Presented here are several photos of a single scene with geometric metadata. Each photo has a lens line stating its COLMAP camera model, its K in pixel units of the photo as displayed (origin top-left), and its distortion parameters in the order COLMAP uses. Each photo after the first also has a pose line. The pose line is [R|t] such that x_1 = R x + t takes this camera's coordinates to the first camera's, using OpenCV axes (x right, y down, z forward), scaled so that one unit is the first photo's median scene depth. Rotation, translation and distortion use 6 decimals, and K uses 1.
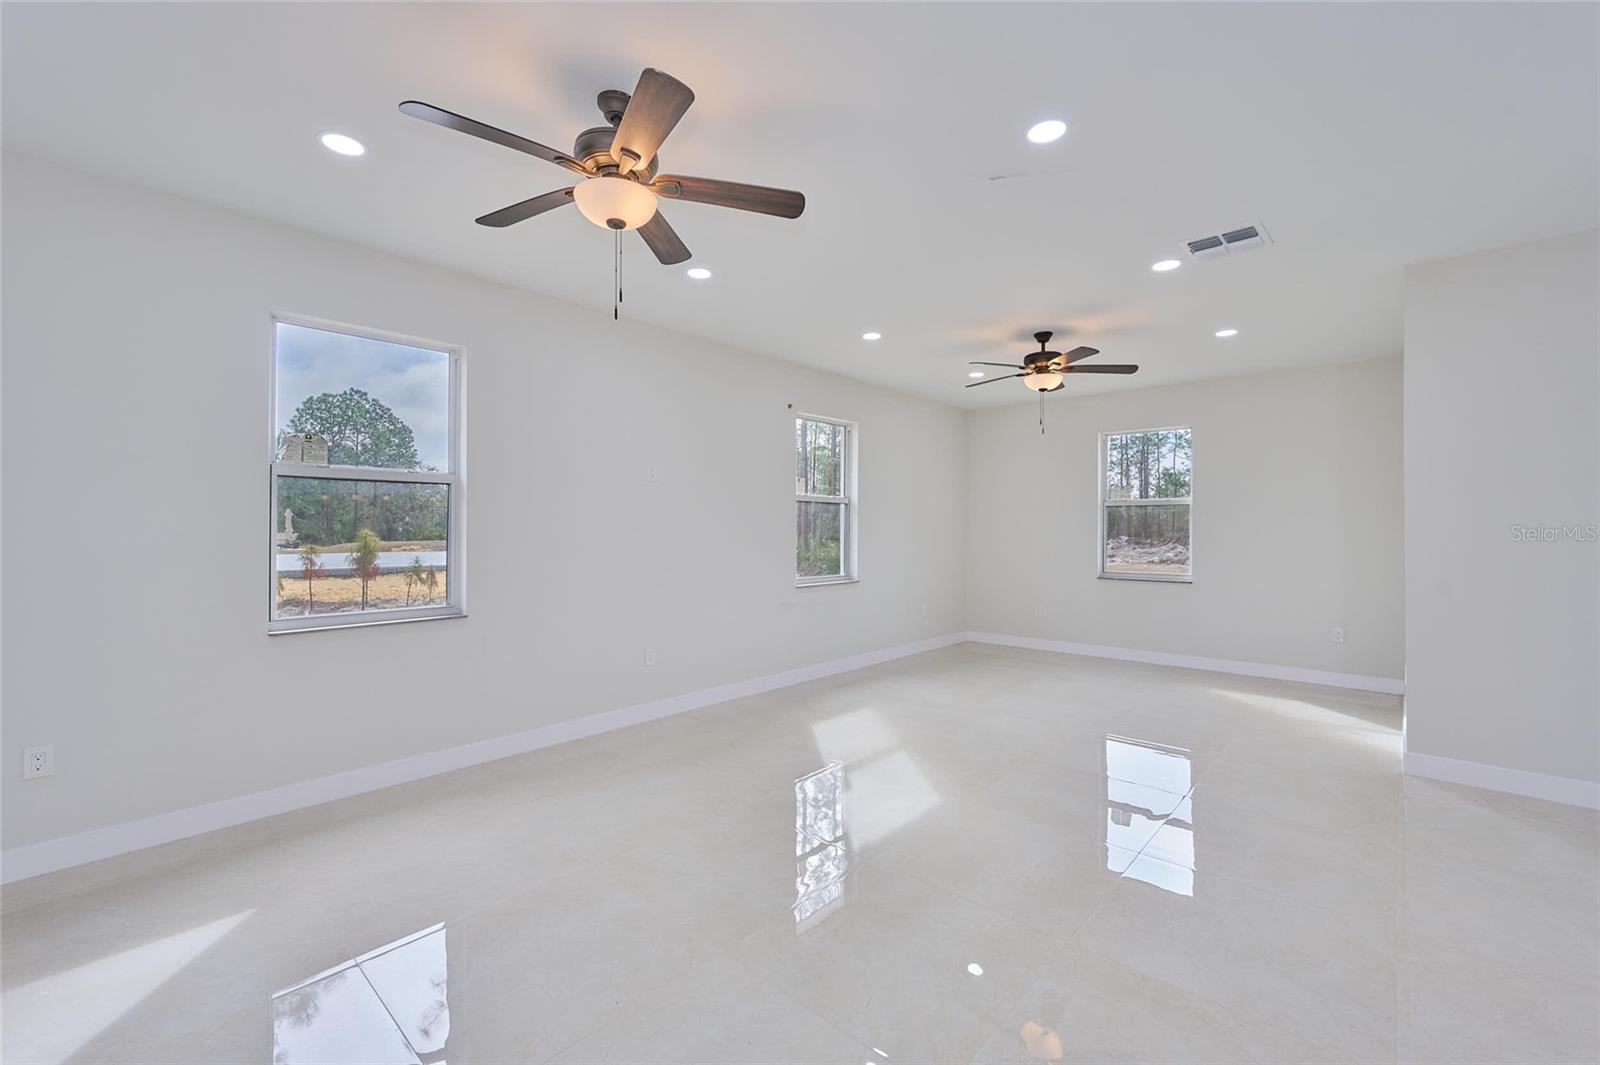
lens RADIAL K [[651.2, 0, 814.8], [0, 651.2, 533.4], [0, 0, 1]] dist [0.000793, 0.000037]
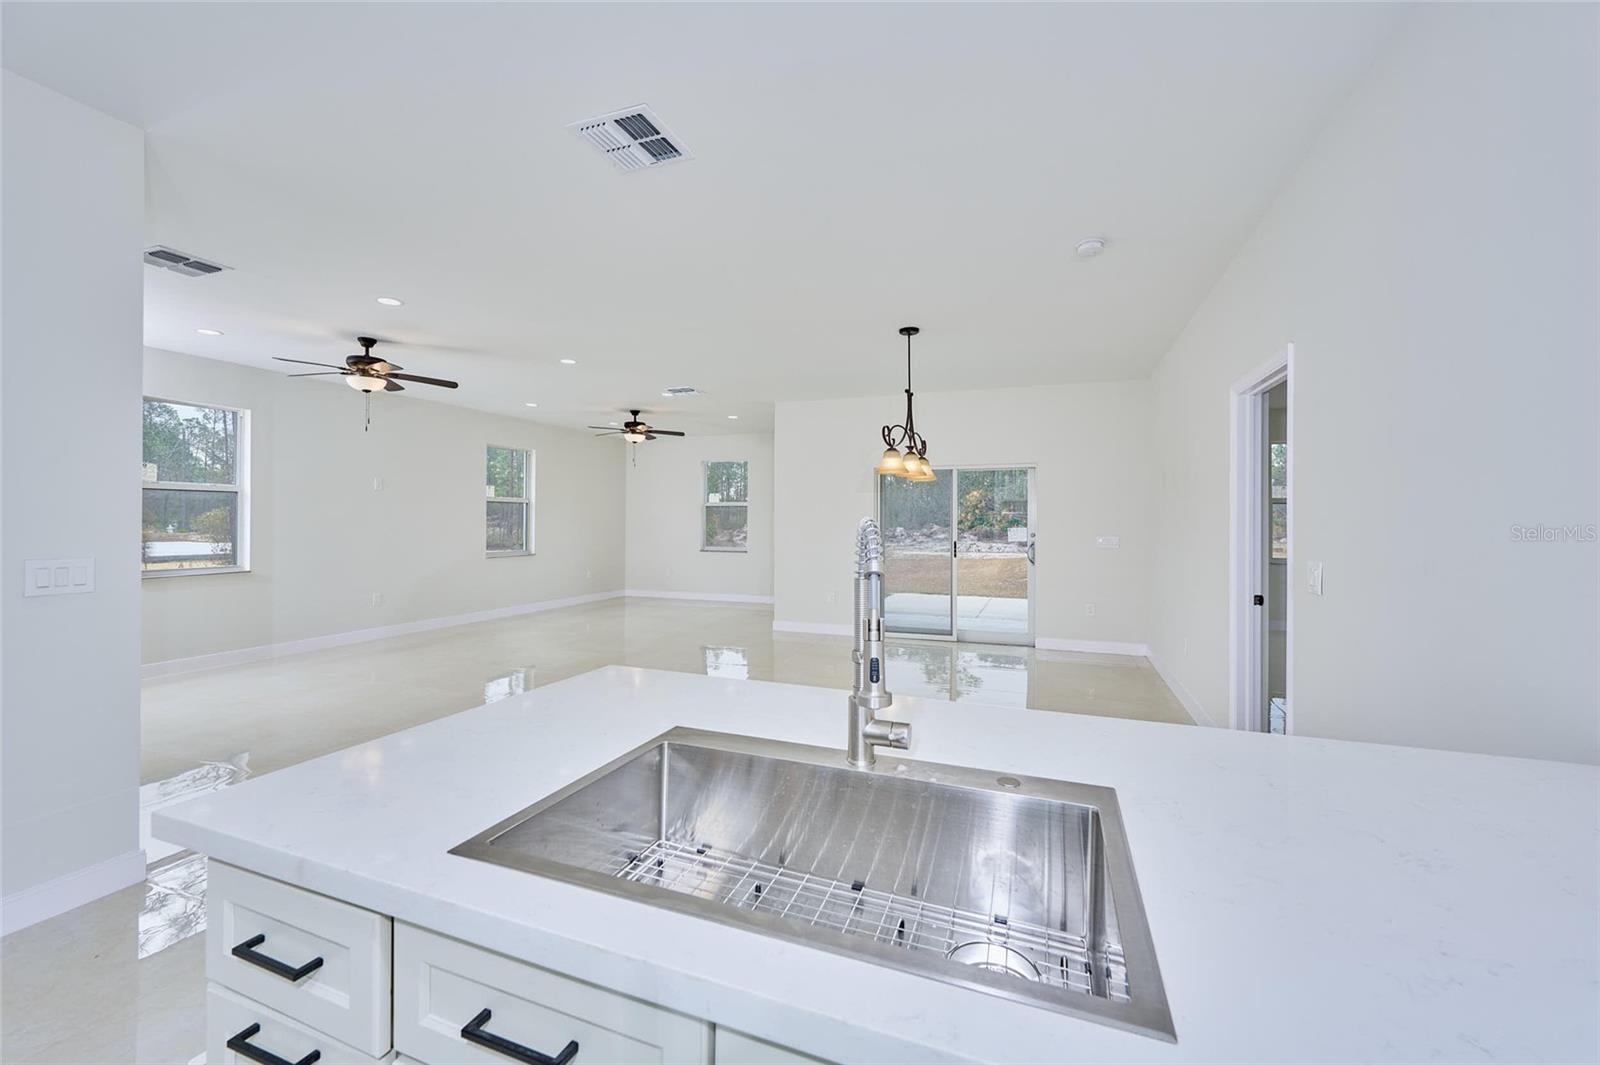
lens RADIAL K [[621.7, 0, 792.9], [0, 621.7, 514.1], [0, 0, 1]] dist [0.000249, -0.000052]
pose [[0.935904, 0.007009, 0.352185, 0.117783], [-0.001669, 0.999879, -0.015464, 0.001330], [-0.352251, 0.013885, 0.935802, -0.555556]]
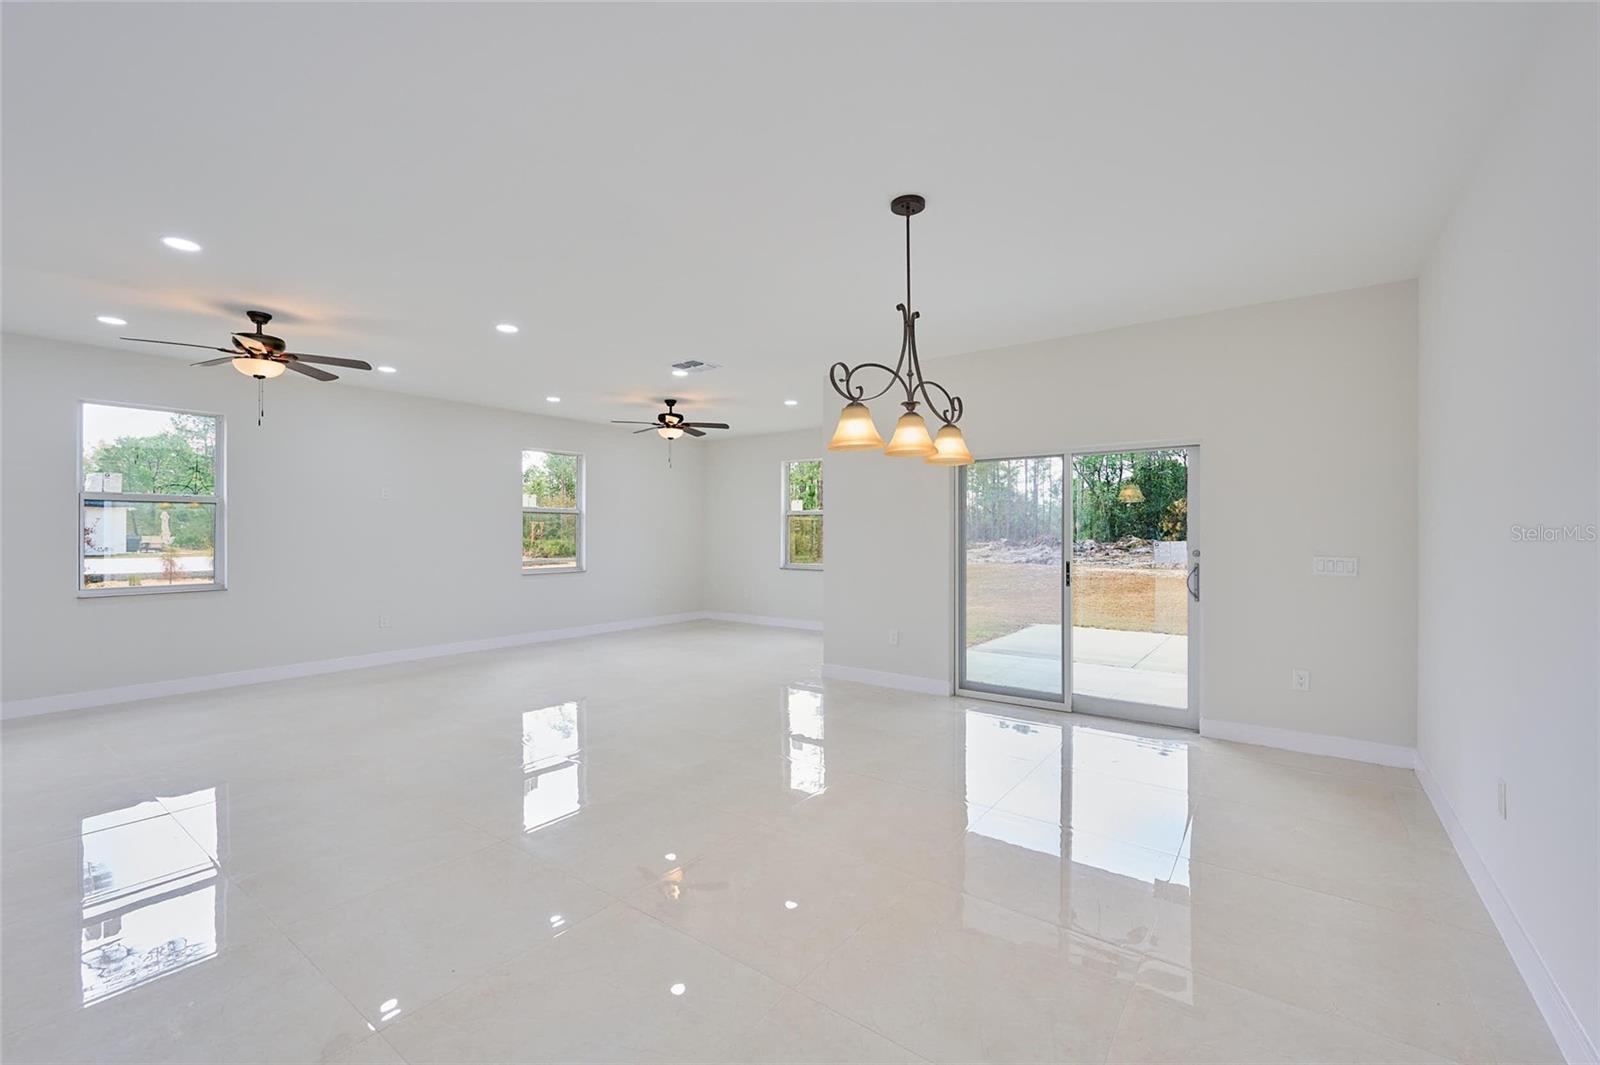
lens RADIAL K [[644.6, 0, 800.0], [0, 644.6, 532.5], [0, 0, 1]] dist [0.000580, -0.000065]
pose [[0.995314, -0.000790, 0.096694, 0.375378], [0.001324, 0.999984, -0.005461, 0.001366], [-0.096688, 0.005563, 0.995299, -0.362091]]
